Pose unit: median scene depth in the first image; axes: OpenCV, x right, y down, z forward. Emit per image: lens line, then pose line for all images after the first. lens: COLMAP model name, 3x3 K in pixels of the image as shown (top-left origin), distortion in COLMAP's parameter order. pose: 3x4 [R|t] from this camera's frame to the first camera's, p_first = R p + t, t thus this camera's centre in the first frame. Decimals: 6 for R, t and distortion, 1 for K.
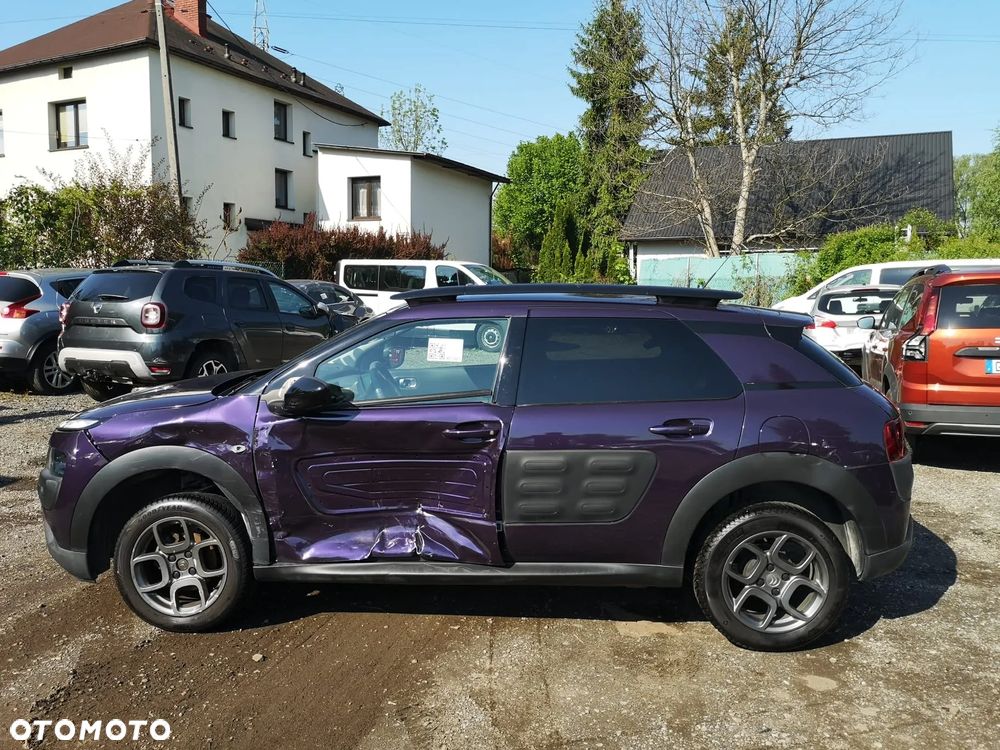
lens RADIAL K [[799.0, 0, 500.4], [0, 799.0, 367.8], [0, 0, 1]] dist [0.027734, -0.055939]
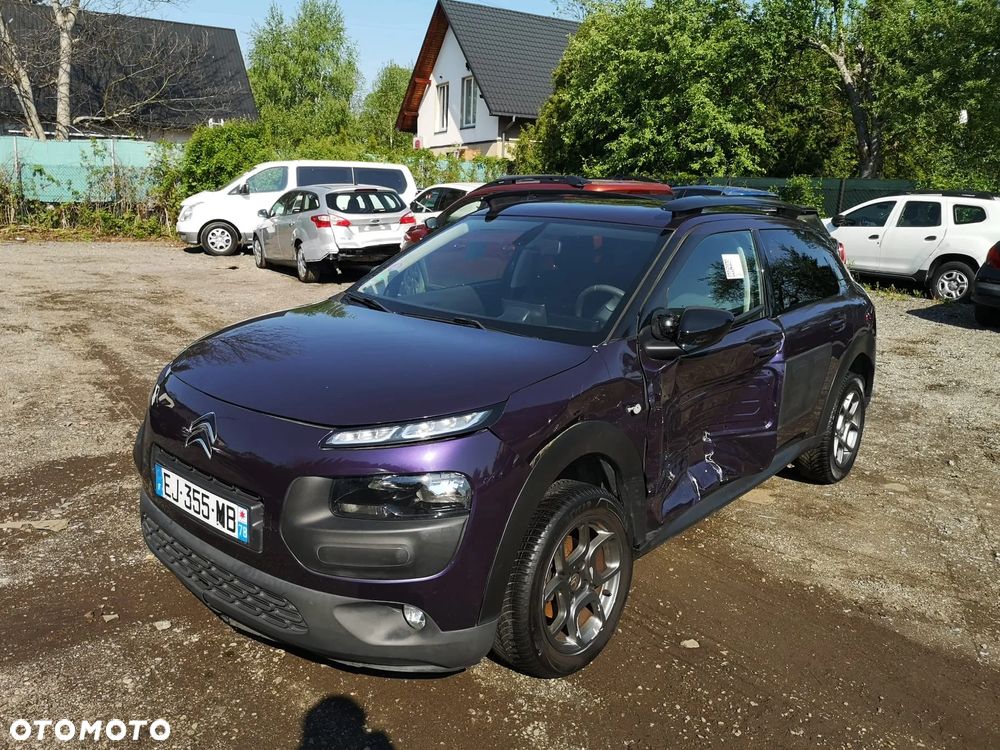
lens RADIAL K [[799.0, 0, 503.2], [0, 799.0, 370.4], [0, 0, 1]] dist [0.027734, -0.055939]
pose [[0.597485, -0.152210, 0.787302, -0.368723], [0.043789, 0.986548, 0.157499, -0.023042], [-0.800684, -0.059628, 0.596112, 0.236869]]
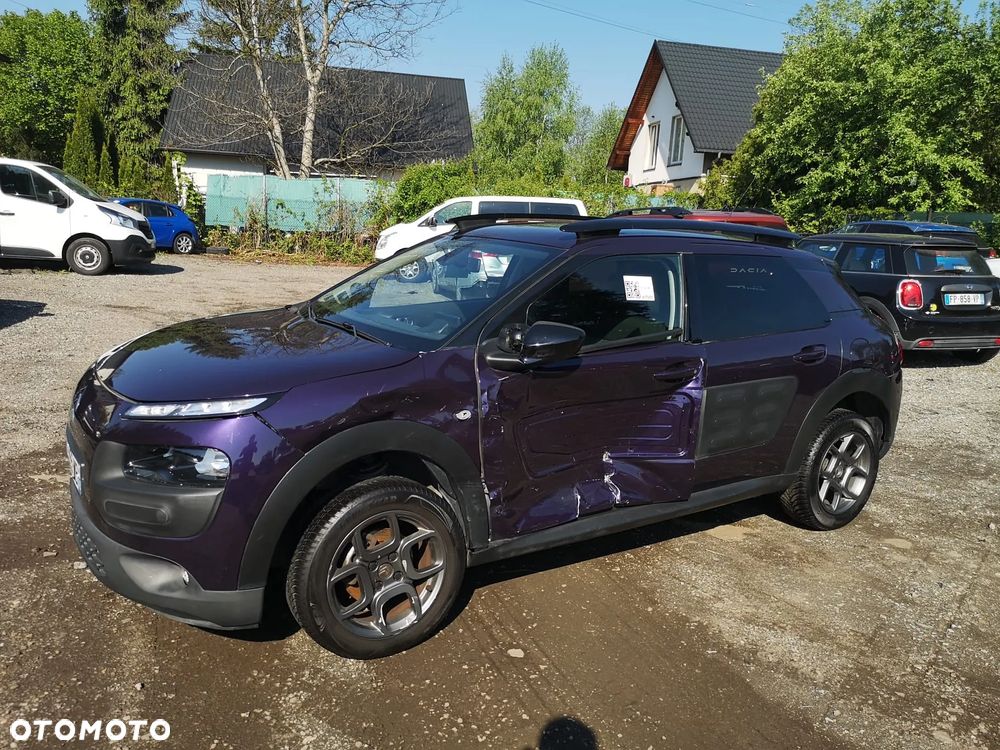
lens RADIAL K [[772.1, 0, 504.0], [0, 772.1, 369.2], [0, 0, 1]] dist [0.056600, -0.052736]
pose [[0.800964, -0.076780, 0.593768, -0.276838], [0.013618, 0.993823, 0.110141, -0.011286], [-0.598557, -0.080133, 0.797062, 0.130521]]
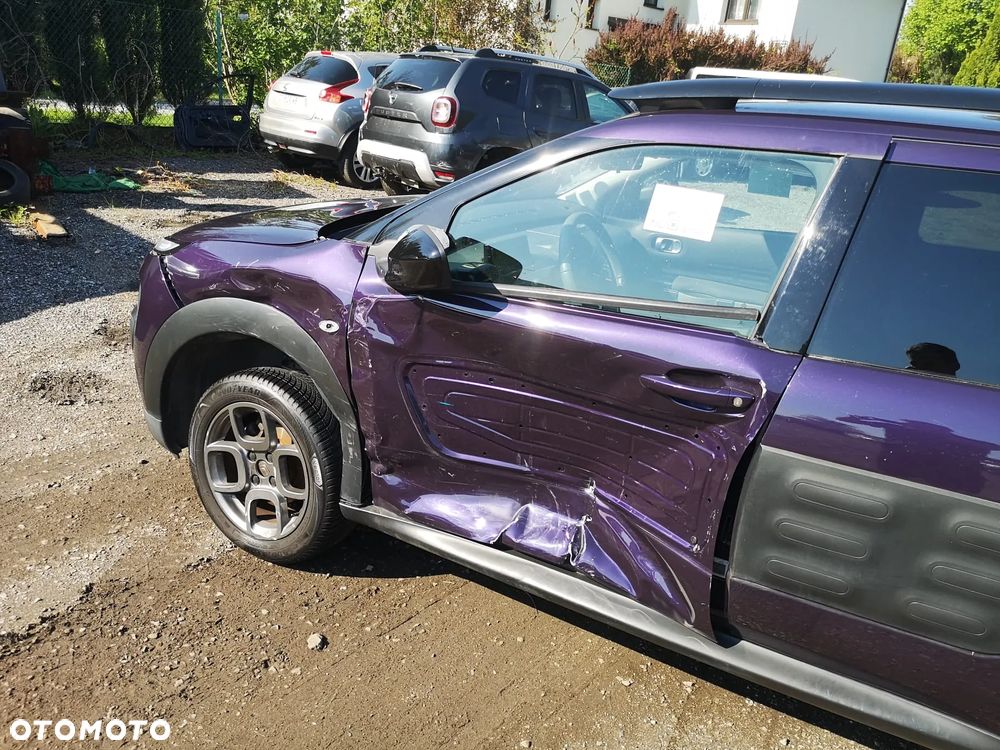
lens RADIAL K [[772.1, 0, 499.4], [0, 772.1, 372.2], [0, 0, 1]] dist [0.056600, -0.052736]
pose [[0.898098, 0.216404, -0.382869, 0.012458], [-0.122815, 0.959336, 0.254146, -0.013085], [0.422298, -0.181226, 0.888156, 0.186847]]
